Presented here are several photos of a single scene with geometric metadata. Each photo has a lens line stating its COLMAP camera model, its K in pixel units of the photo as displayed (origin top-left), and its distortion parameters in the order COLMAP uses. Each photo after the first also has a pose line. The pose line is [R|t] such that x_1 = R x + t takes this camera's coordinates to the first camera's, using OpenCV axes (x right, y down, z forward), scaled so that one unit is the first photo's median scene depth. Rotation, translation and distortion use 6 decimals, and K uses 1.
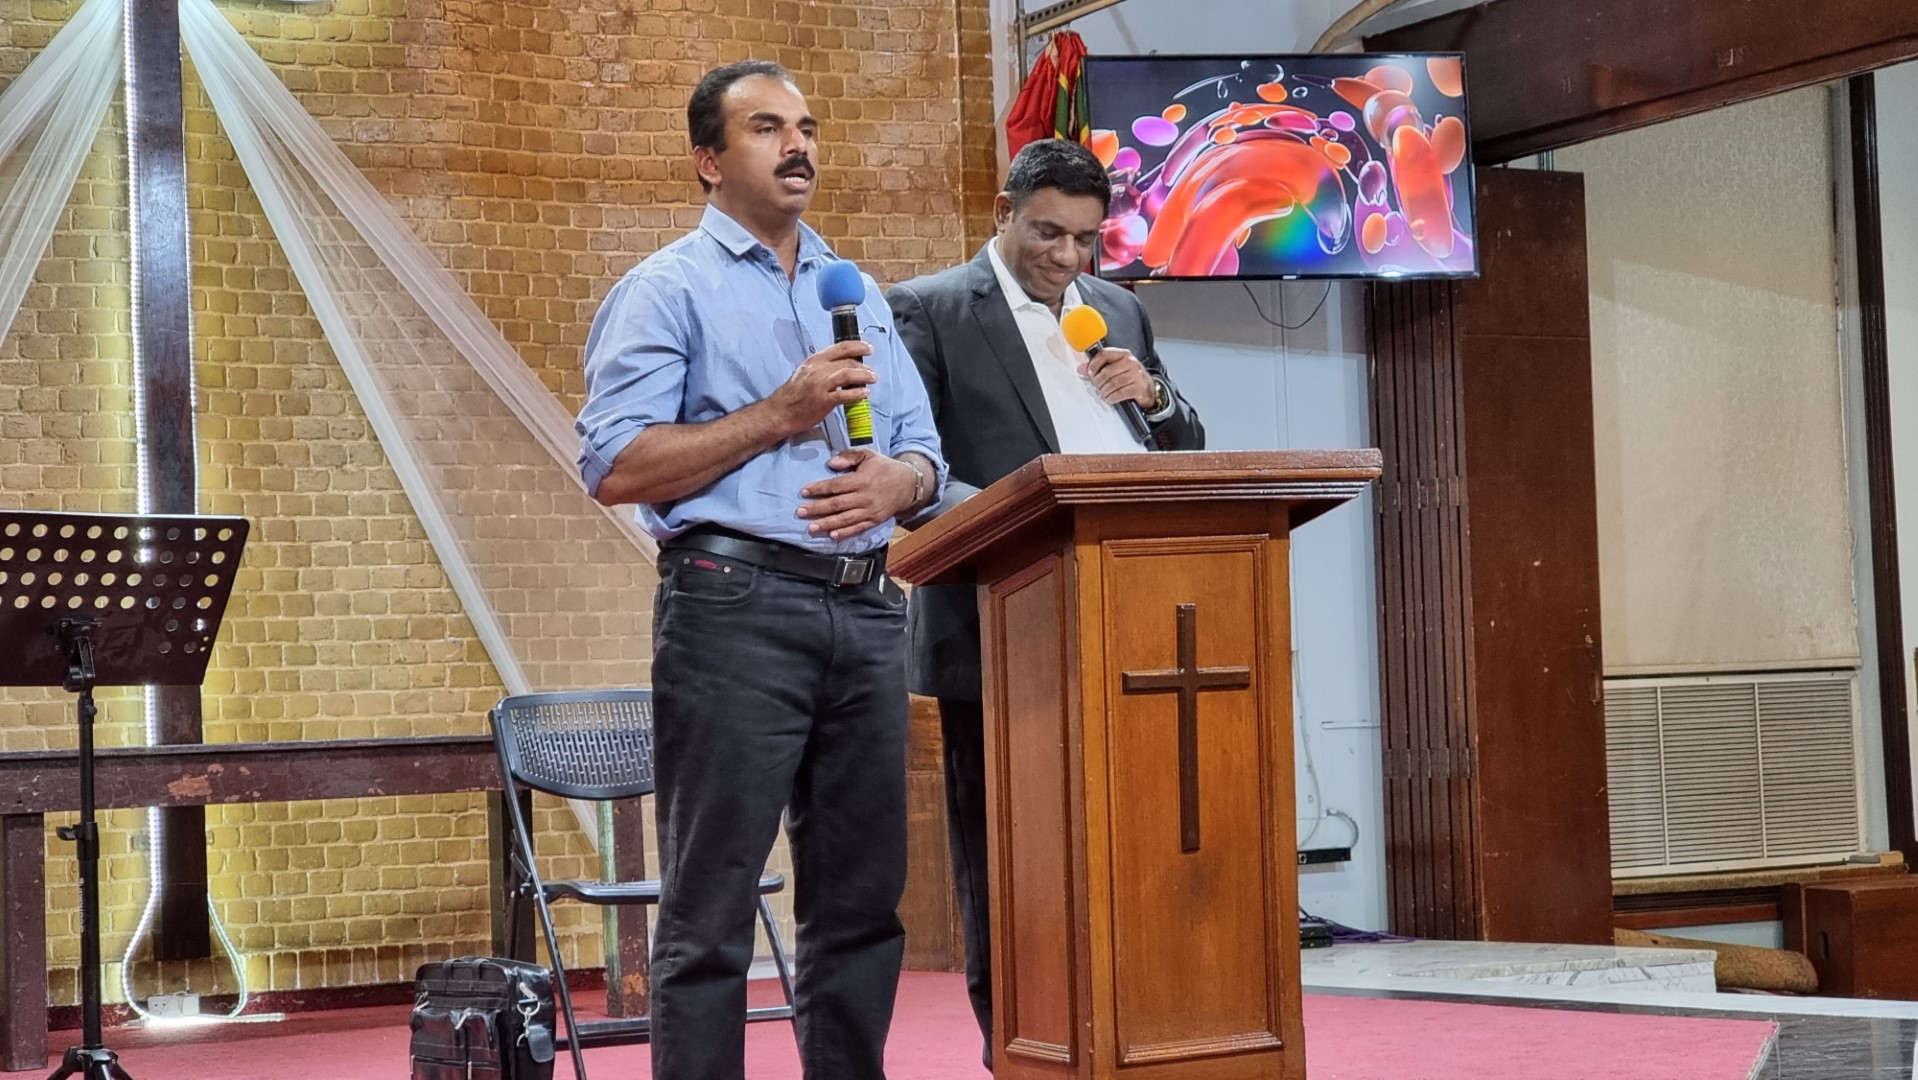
lens RADIAL K [[4231.3, 0, 970.5], [0, 4231.3, 531.0], [0, 0, 1]] dist [0.056249, 0.000000]
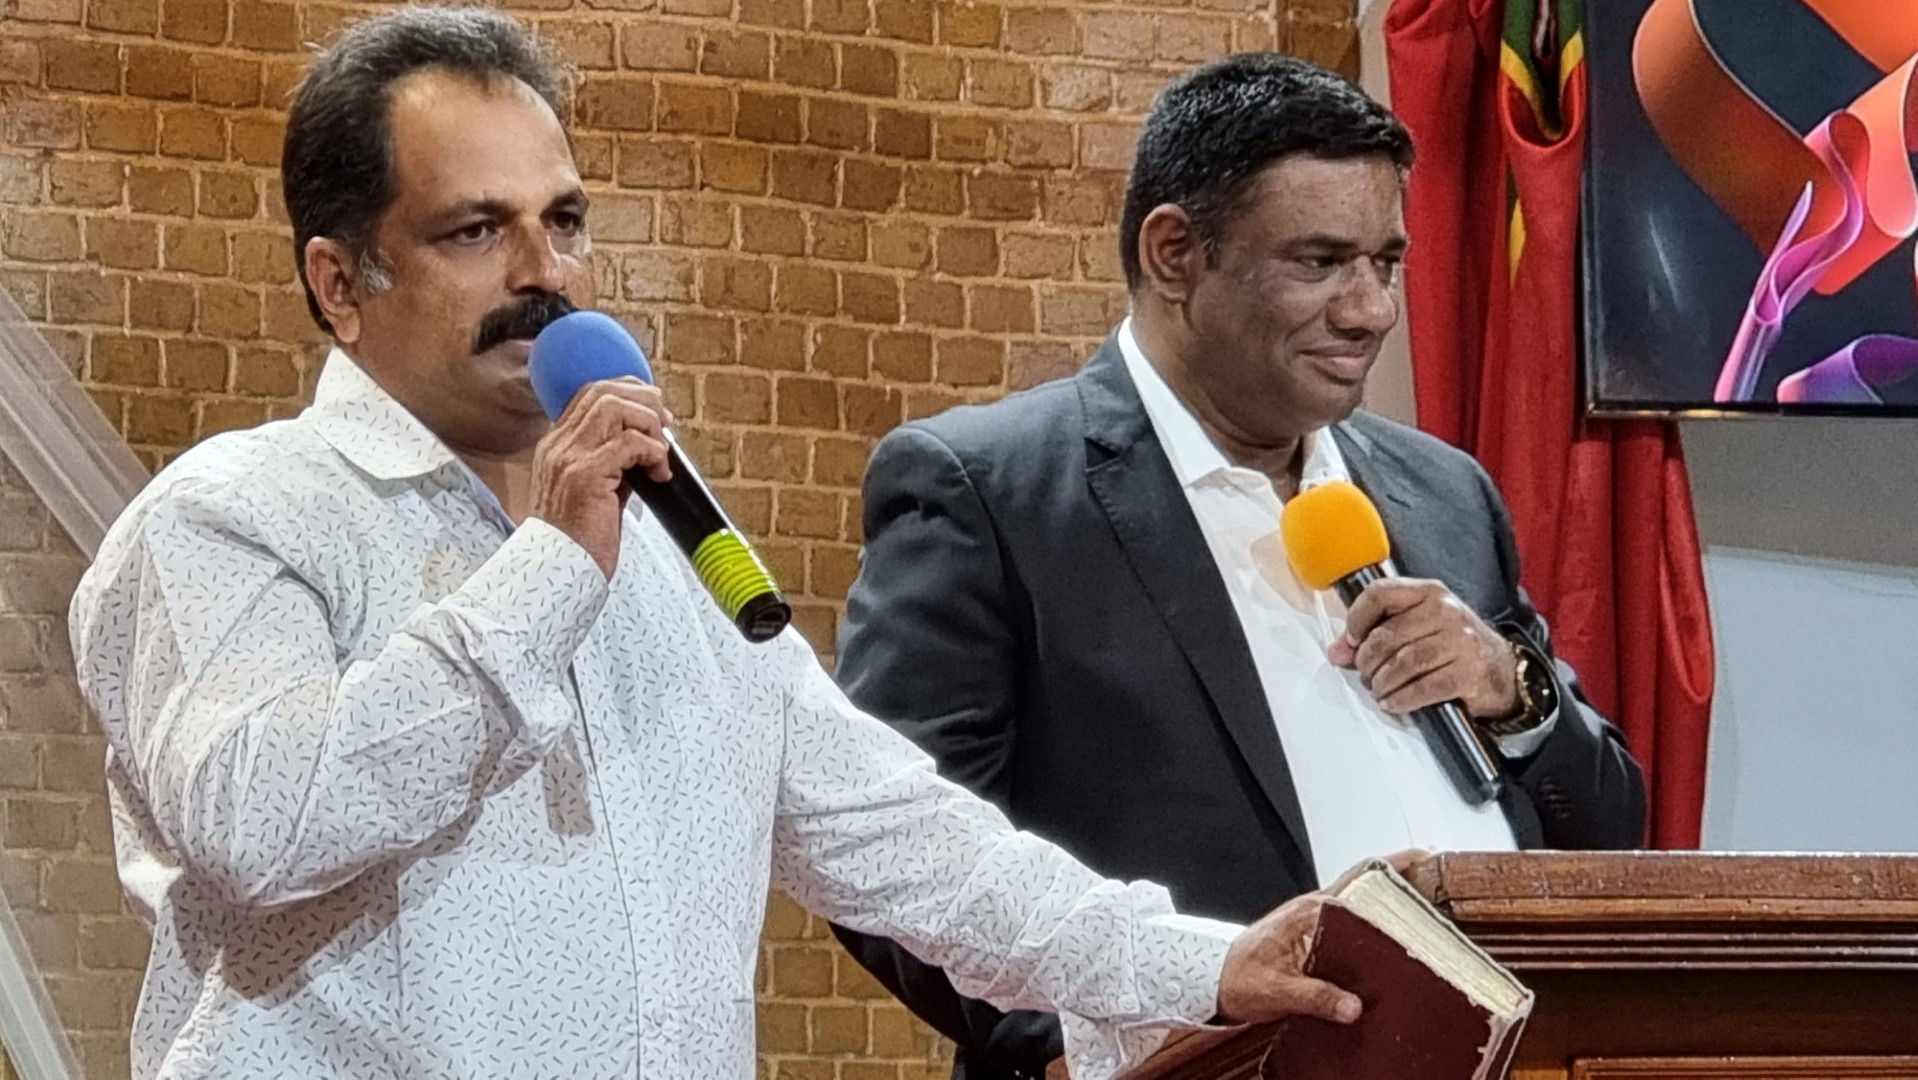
lens RADIAL K [[4231.3, 0, 1069.1], [0, 4231.3, 452.5], [0, 0, 1]] dist [0.056249, 0.000000]
pose [[0.999323, 0.035928, 0.007965, -0.024557], [-0.035357, 0.997392, -0.062919, -0.026509], [-0.010205, 0.062595, 0.997987, 0.586580]]
